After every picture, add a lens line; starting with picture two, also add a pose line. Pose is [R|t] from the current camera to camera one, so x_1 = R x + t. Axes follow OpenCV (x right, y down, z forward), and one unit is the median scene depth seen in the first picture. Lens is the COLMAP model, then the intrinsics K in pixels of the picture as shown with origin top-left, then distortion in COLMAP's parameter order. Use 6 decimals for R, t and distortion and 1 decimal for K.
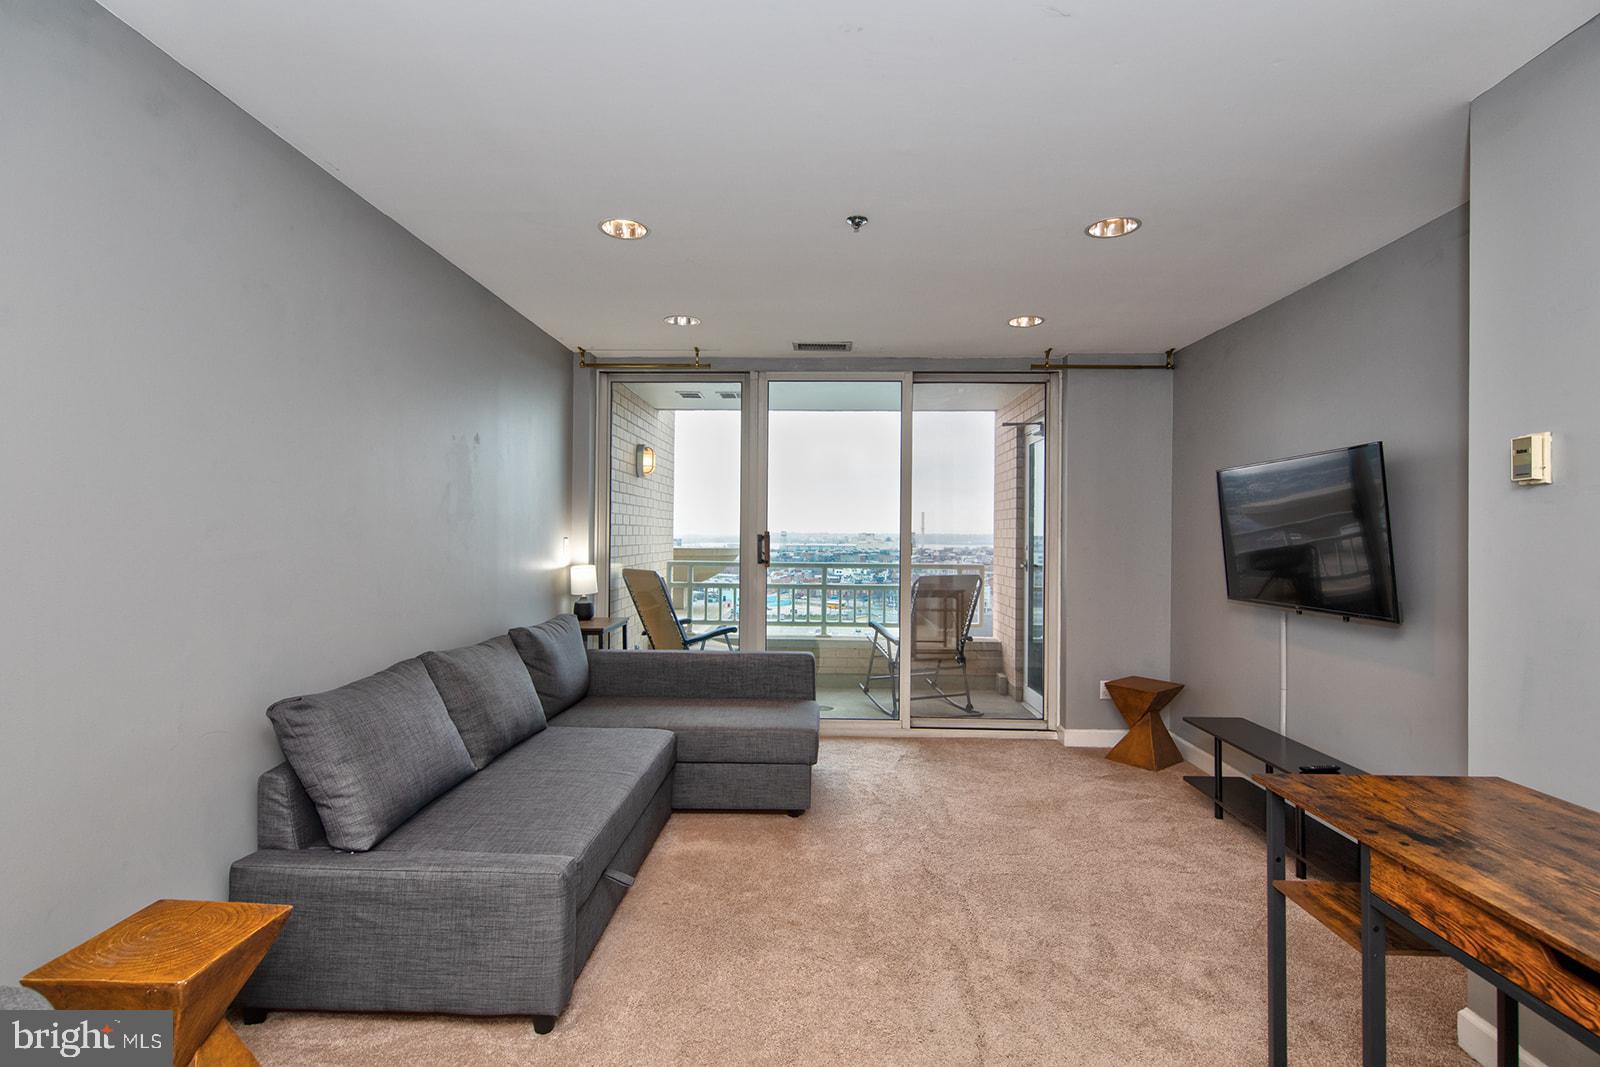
lens RADIAL K [[753.1, 0, 800.0], [0, 753.1, 533.5], [0, 0, 1]] dist [0.004072, 0.000169]
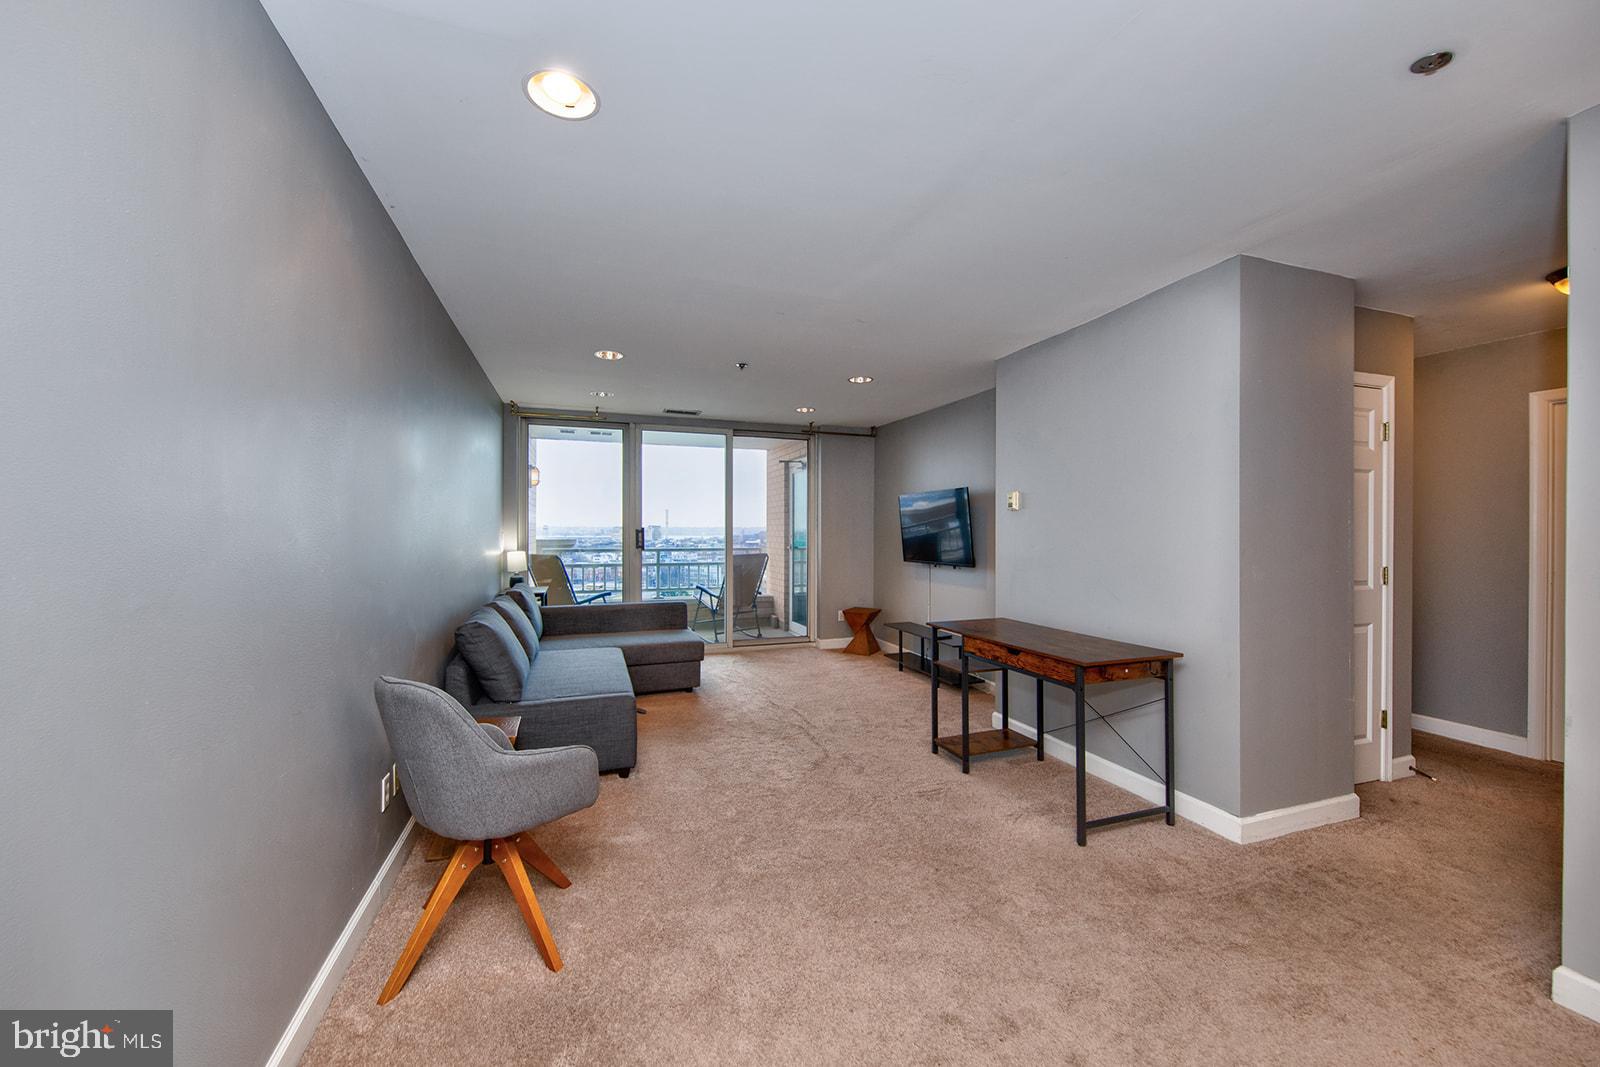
lens RADIAL K [[599.1, 0, 800.0], [0, 599.1, 533.5], [0, 0, 1]] dist [-0.000523, -0.000060]
pose [[0.928460, -0.008672, 0.371332, -0.205299], [0.004531, 0.999917, 0.012022, -0.003760], [-0.371405, -0.009480, 0.928422, -0.270106]]
